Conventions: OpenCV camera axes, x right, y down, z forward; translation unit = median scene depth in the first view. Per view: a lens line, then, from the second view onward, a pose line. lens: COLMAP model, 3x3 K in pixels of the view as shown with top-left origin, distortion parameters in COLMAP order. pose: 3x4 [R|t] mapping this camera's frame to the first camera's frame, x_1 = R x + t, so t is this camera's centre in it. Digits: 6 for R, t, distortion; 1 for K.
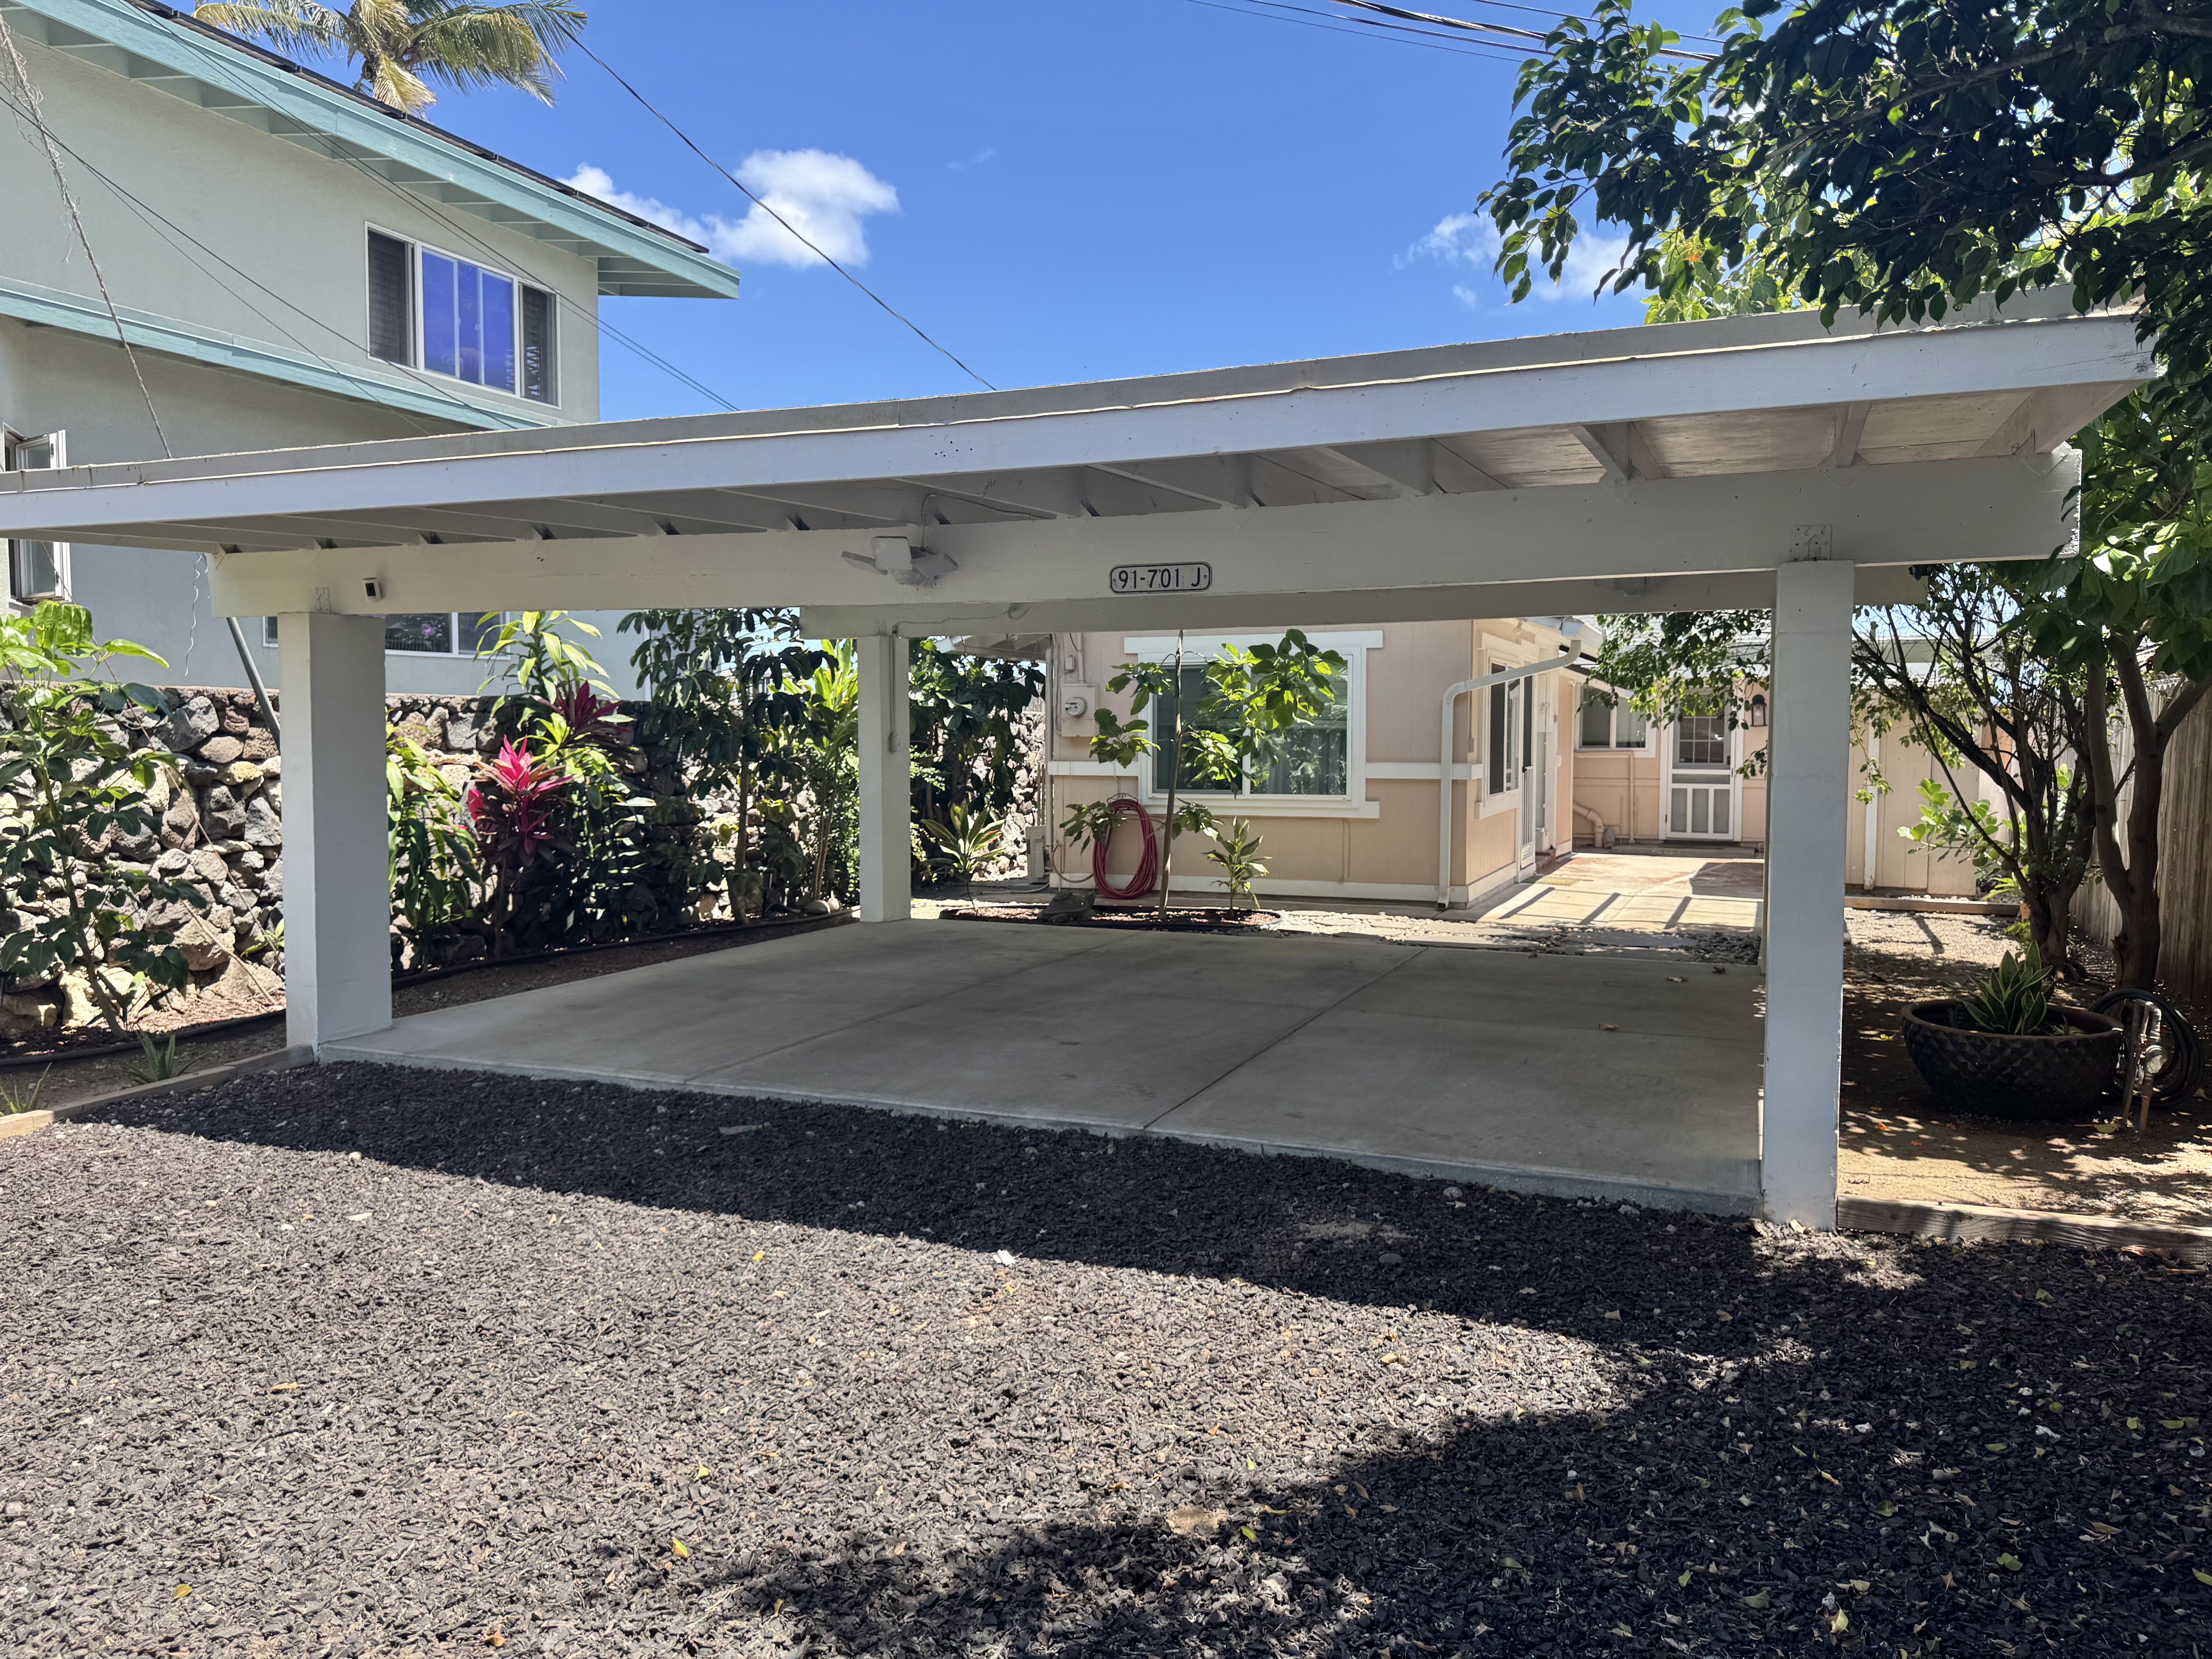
lens RADIAL K [[1574.7, 0, 1105.6], [0, 1574.7, 832.9], [0, 0, 1]] dist [0.176444, -0.000064]
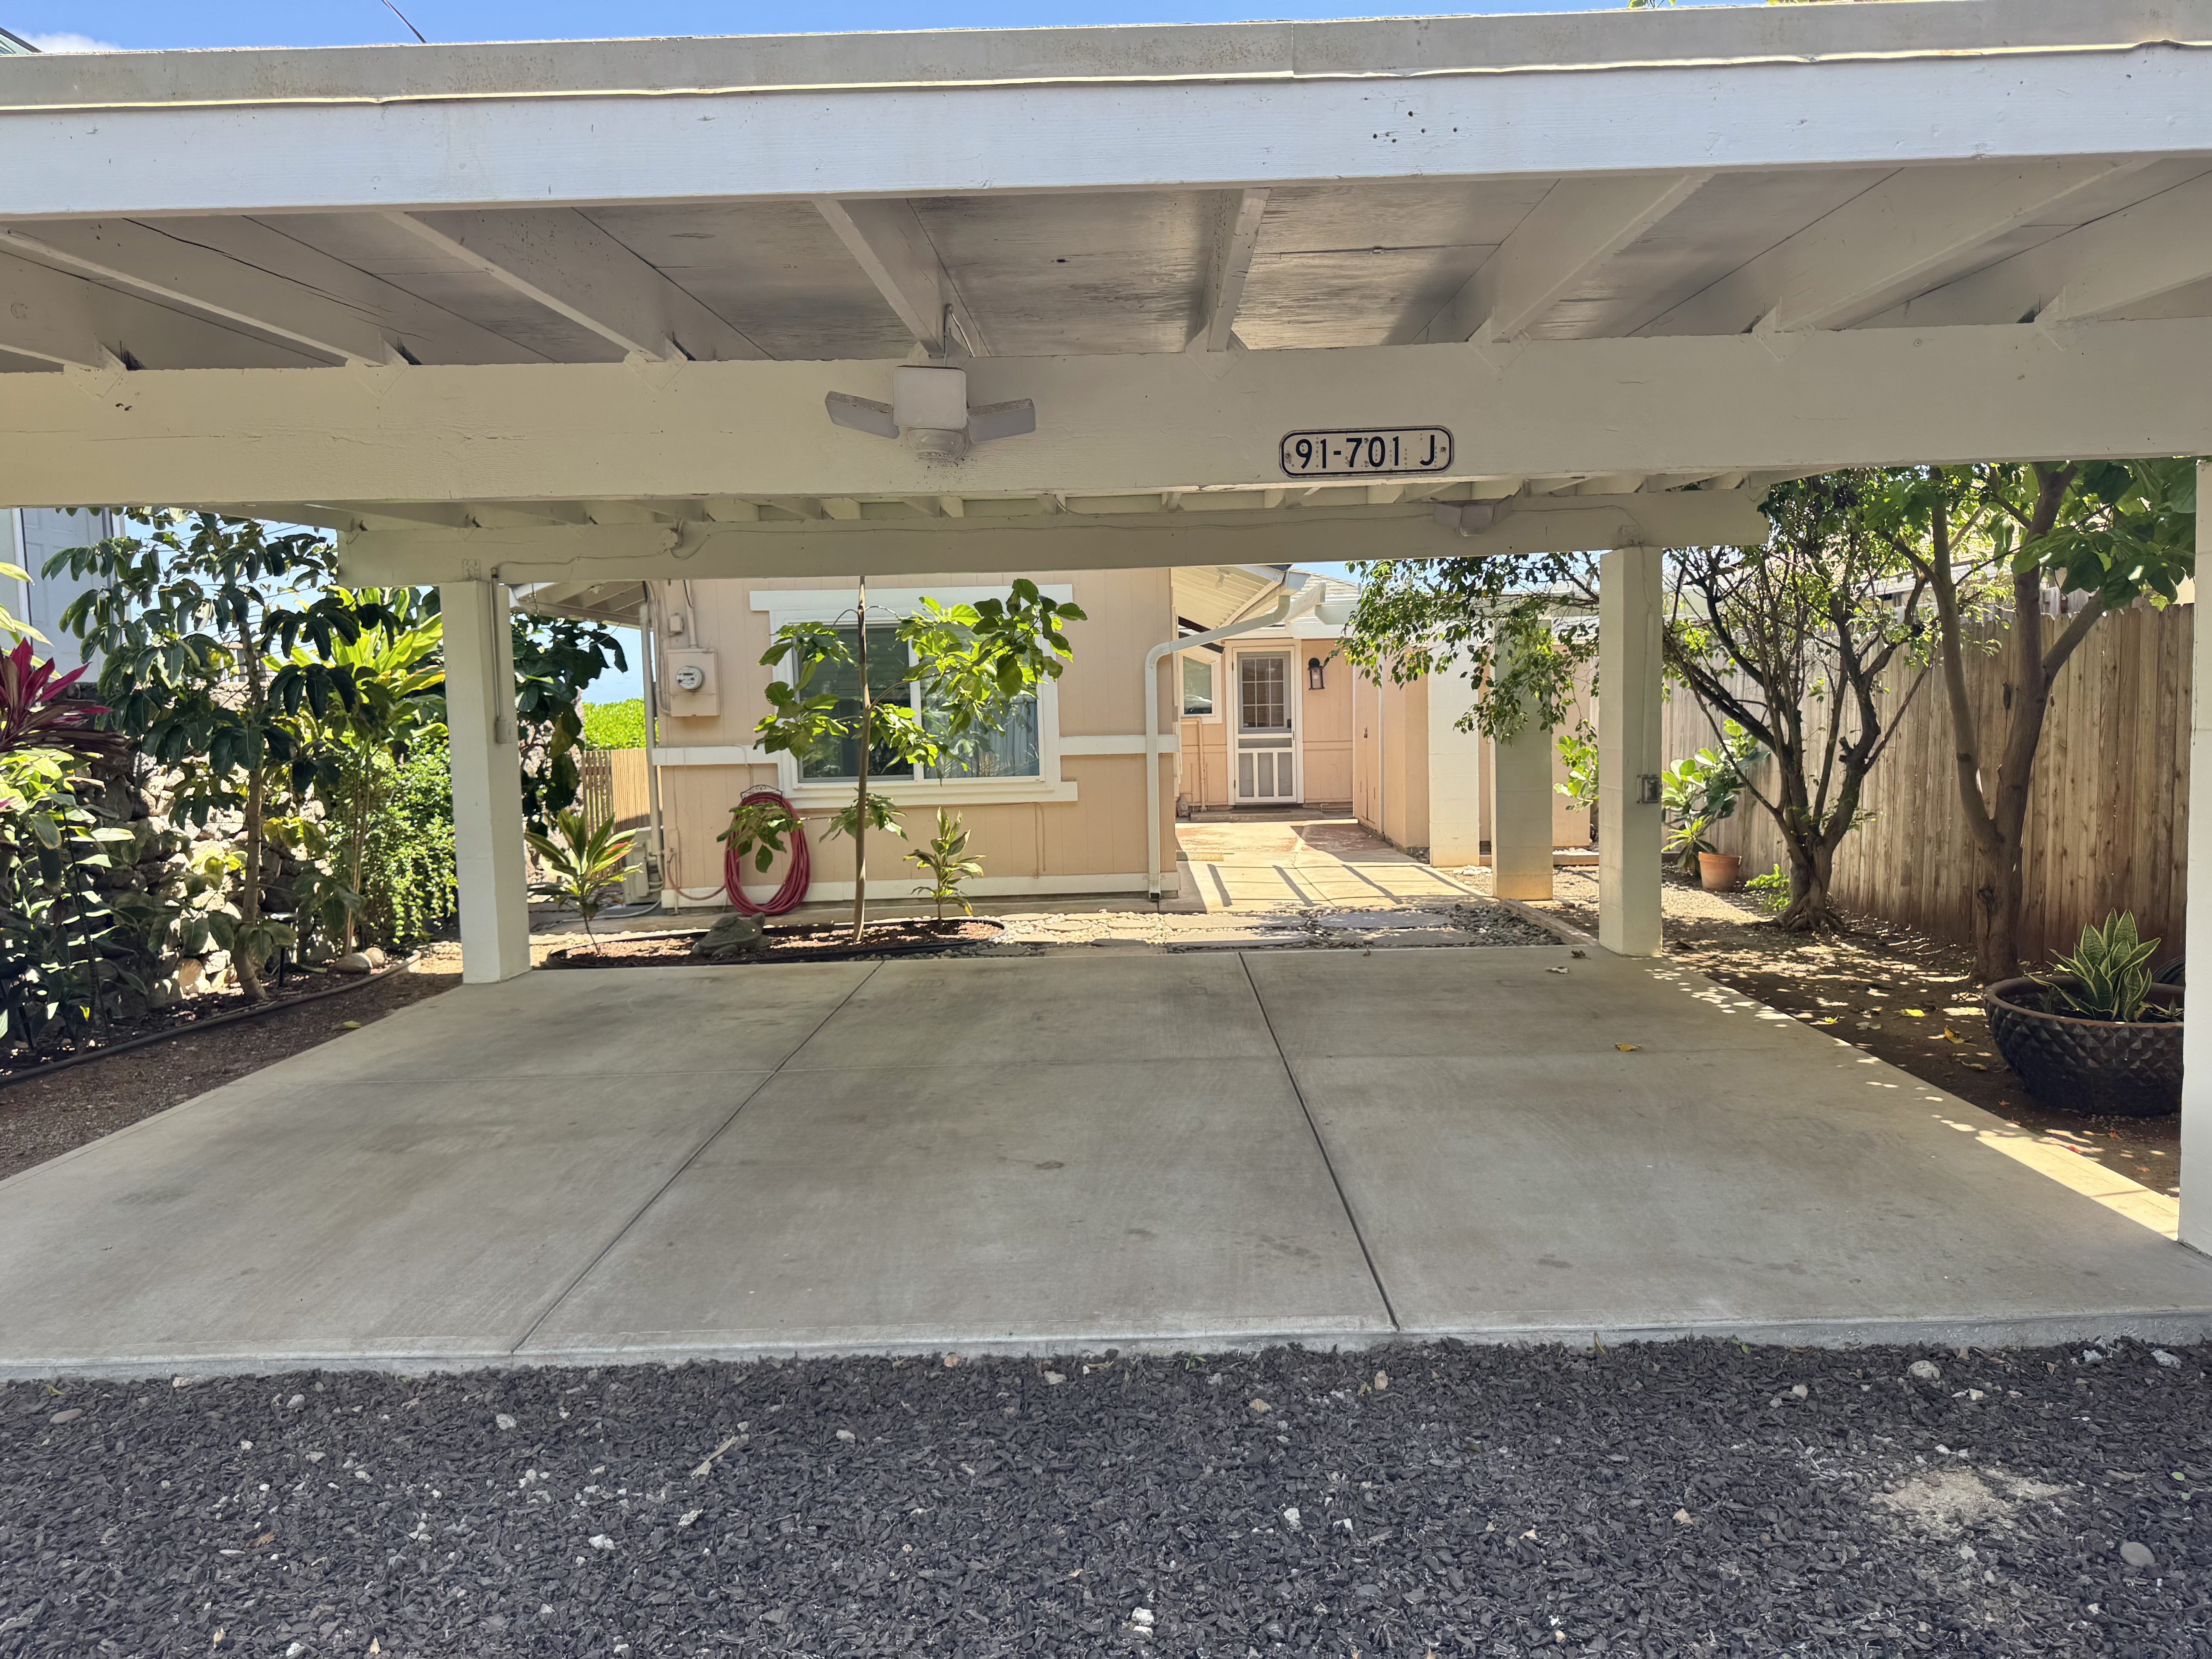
lens RADIAL K [[1543.3, 0, 1106.5], [0, 1543.3, 820.2], [0, 0, 1]] dist [0.074915, -0.086561]
pose [[0.921750, -0.055412, 0.383804, -0.147422], [0.051504, 0.998463, 0.020462, -0.015996], [-0.384348, 0.000907, 0.923188, 0.227828]]
